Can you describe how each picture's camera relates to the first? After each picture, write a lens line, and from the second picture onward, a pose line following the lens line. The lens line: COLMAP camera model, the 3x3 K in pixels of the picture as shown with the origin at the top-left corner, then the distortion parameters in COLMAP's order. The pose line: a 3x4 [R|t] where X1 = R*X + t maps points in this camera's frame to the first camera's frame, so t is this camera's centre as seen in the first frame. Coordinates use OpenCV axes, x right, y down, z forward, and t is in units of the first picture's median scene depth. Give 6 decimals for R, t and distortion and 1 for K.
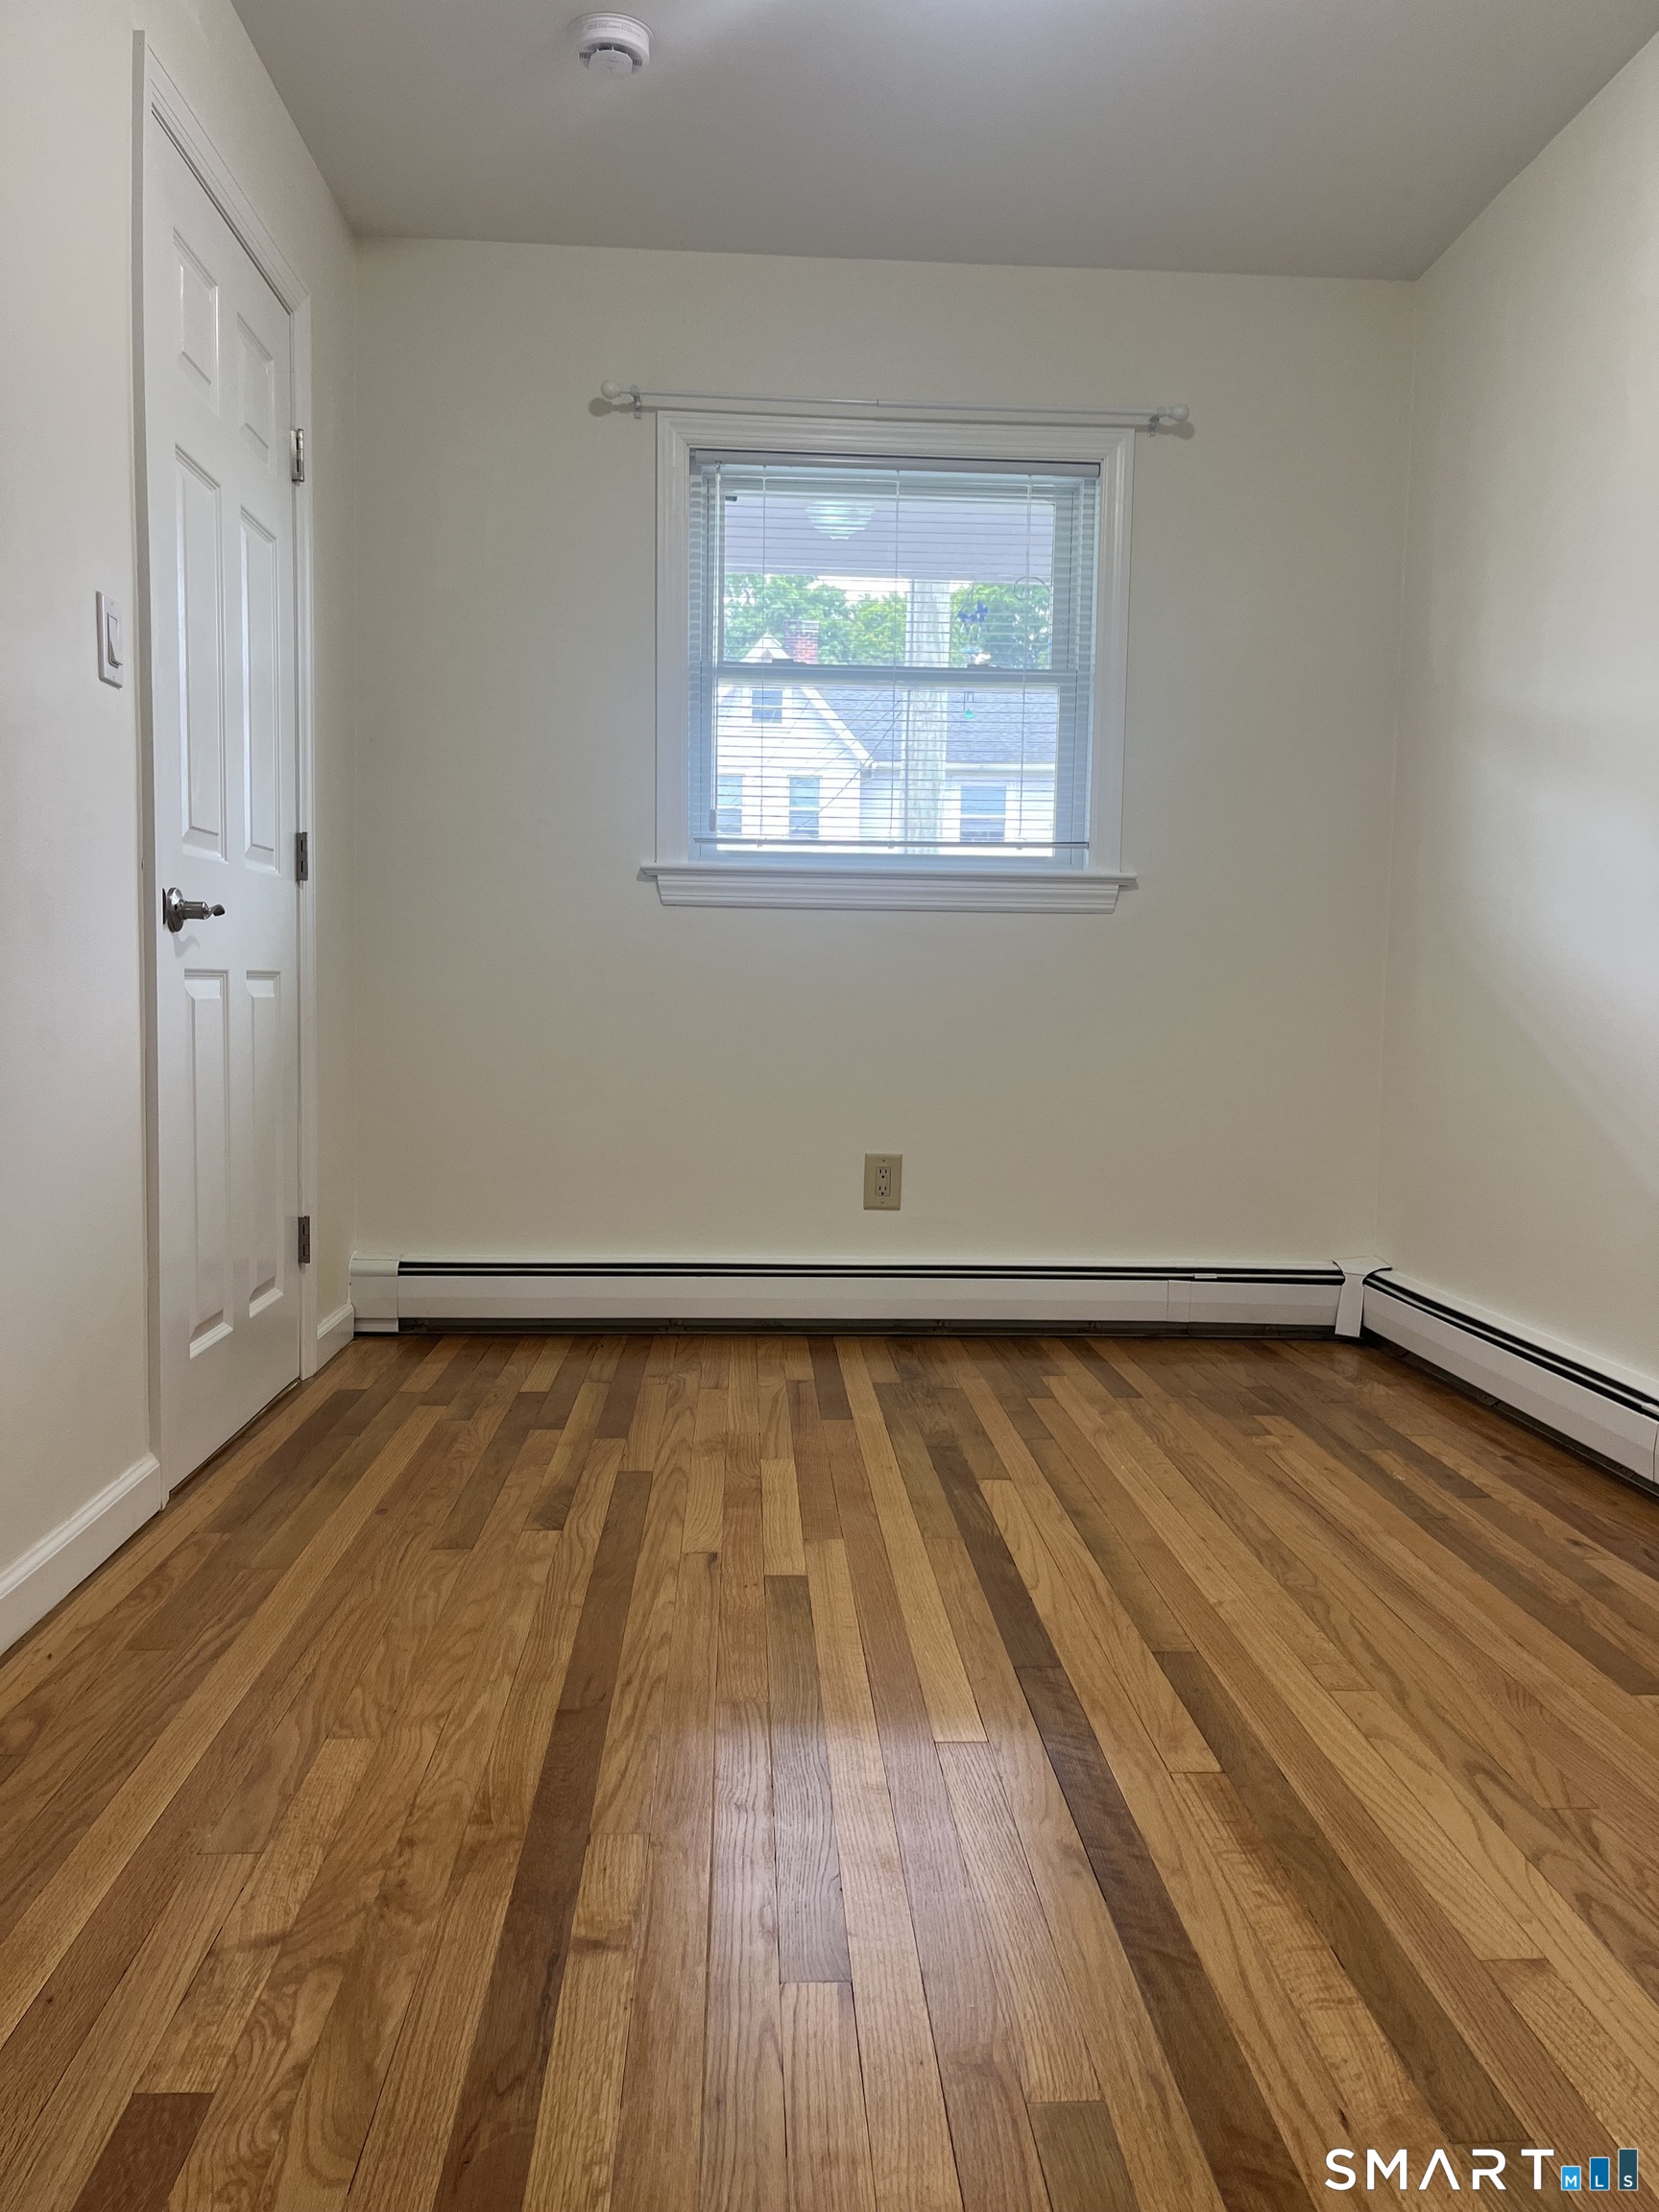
lens RADIAL K [[1693.1, 0, 830.0], [0, 1693.1, 1105.6], [0, 0, 1]] dist [0.059649, -0.089761]
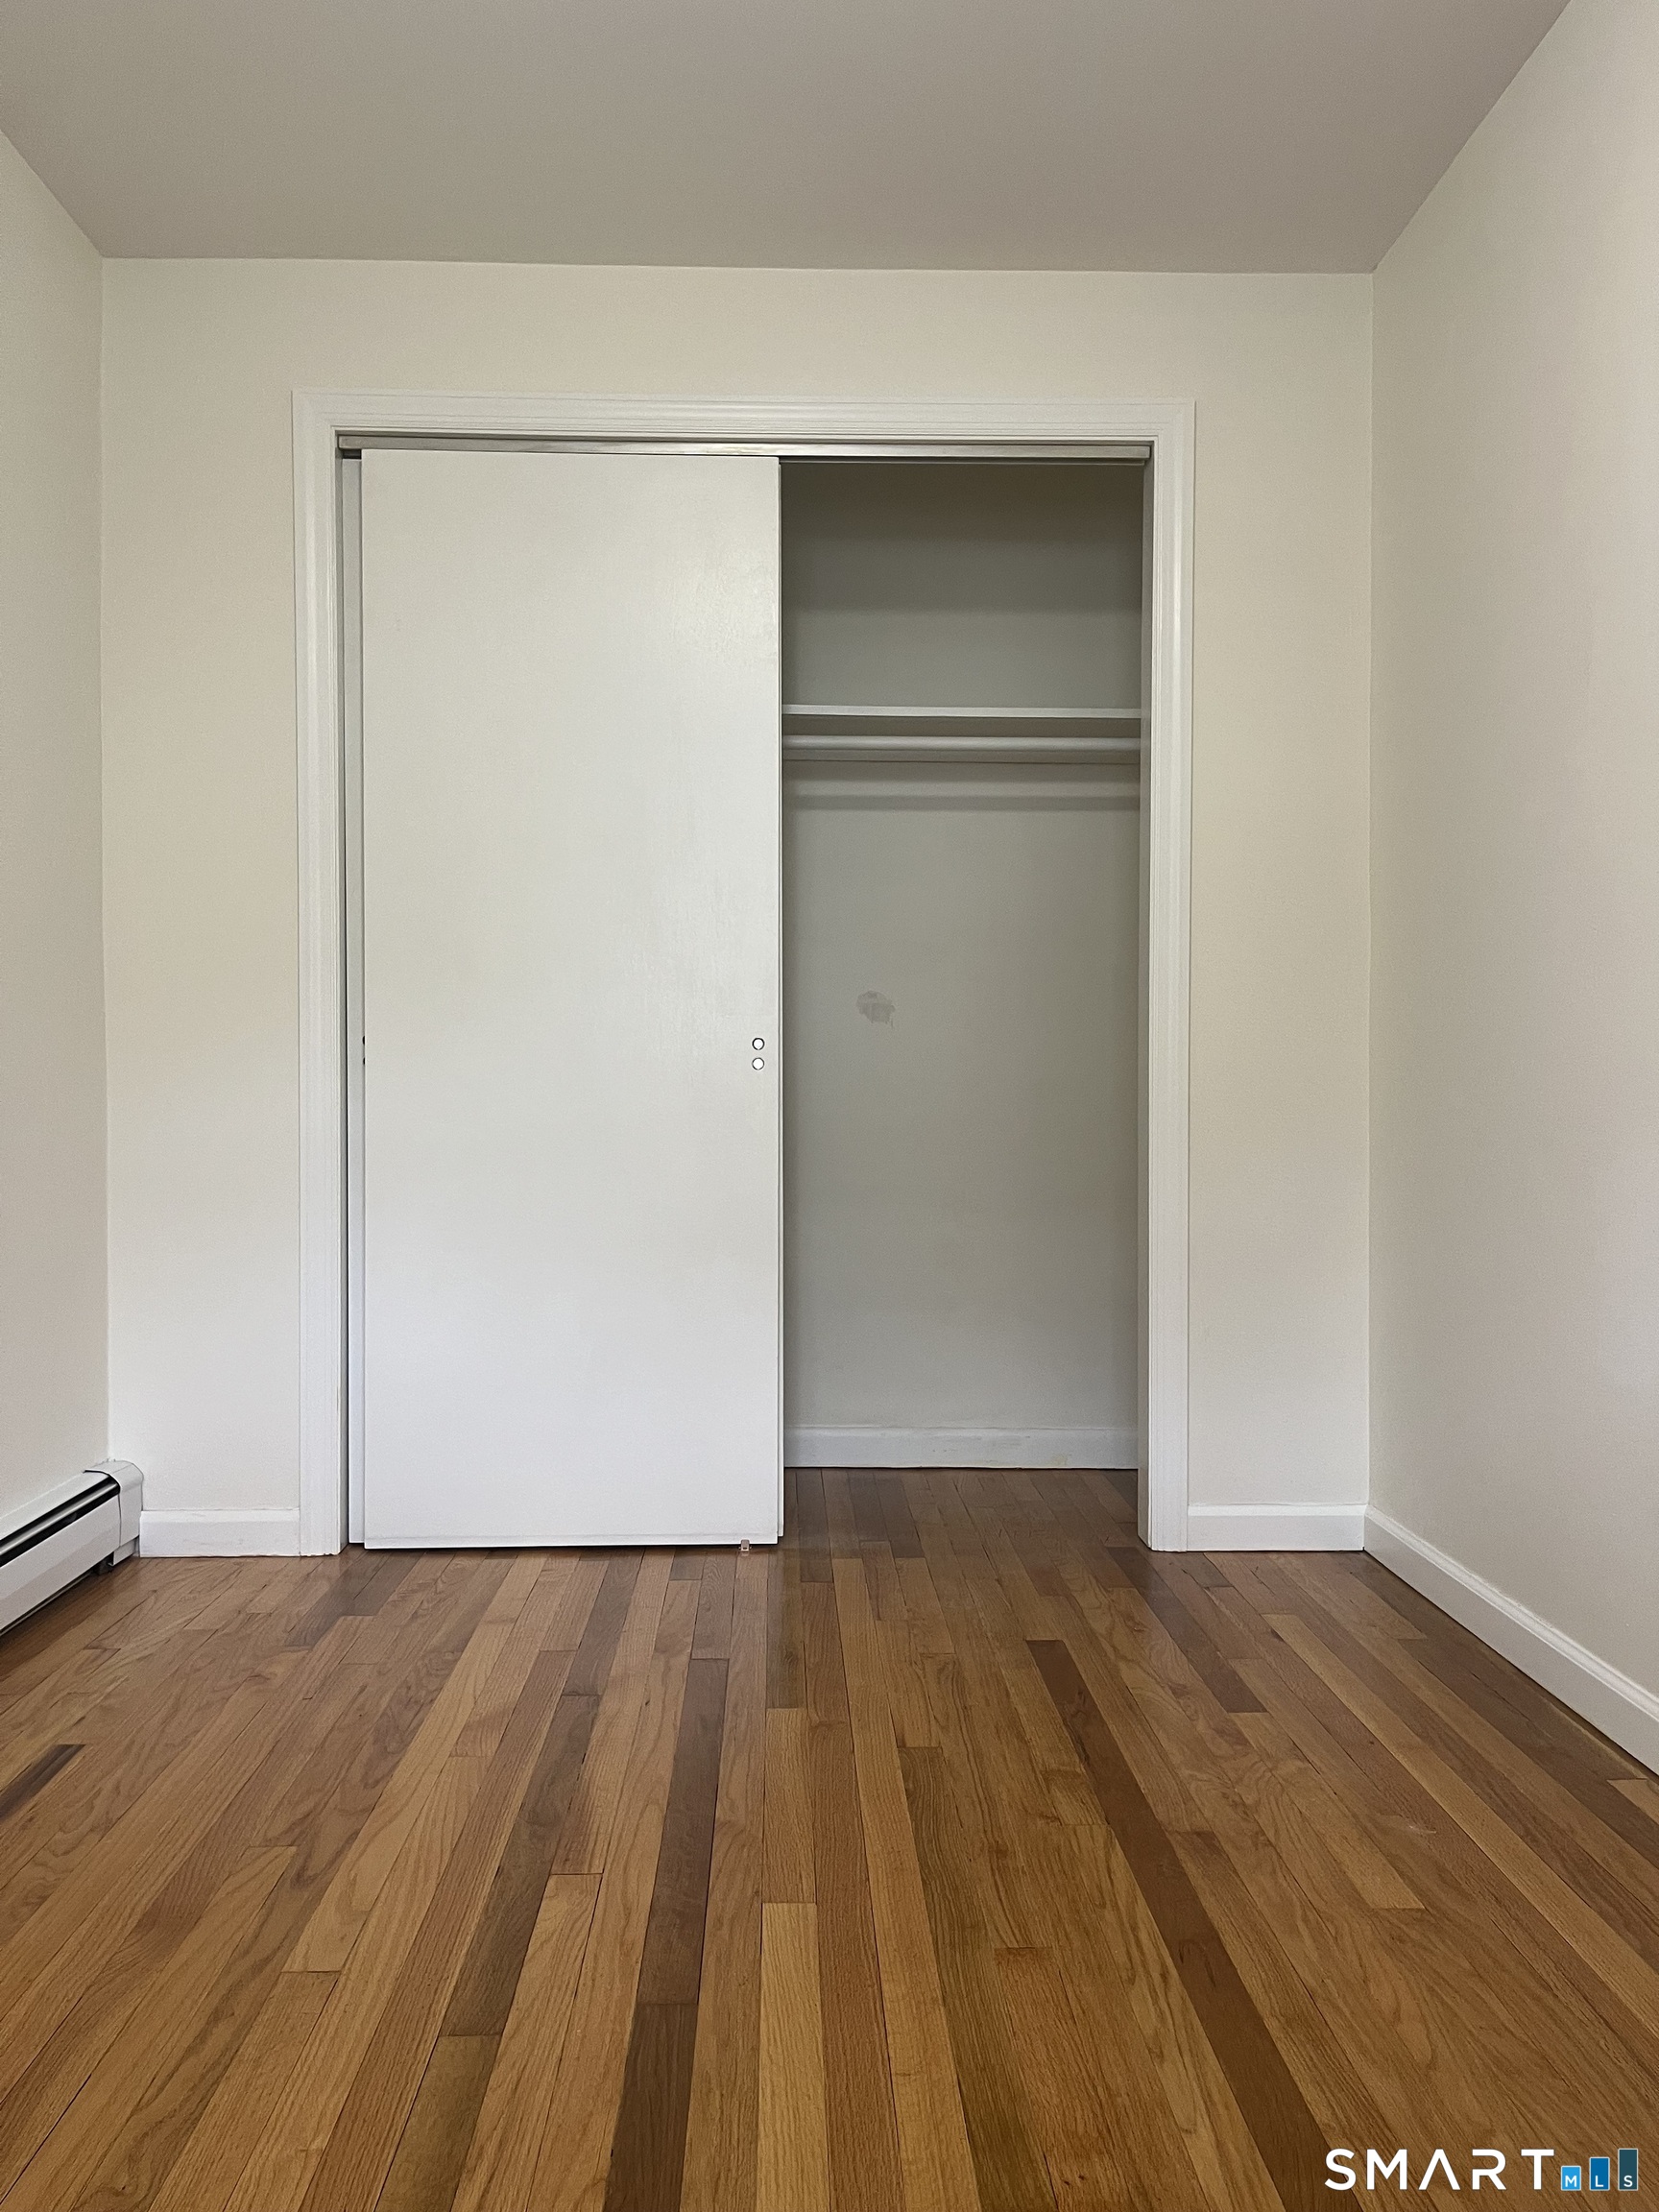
lens RADIAL K [[1693.1, 0, 829.2], [0, 1693.1, 1105.3], [0, 0, 1]] dist [0.059649, -0.089761]
pose [[-0.999623, -0.016312, 0.022100, 0.038290], [-0.014548, 0.996867, 0.077744, -0.163678], [-0.023299, 0.077393, -0.996728, 1.894741]]
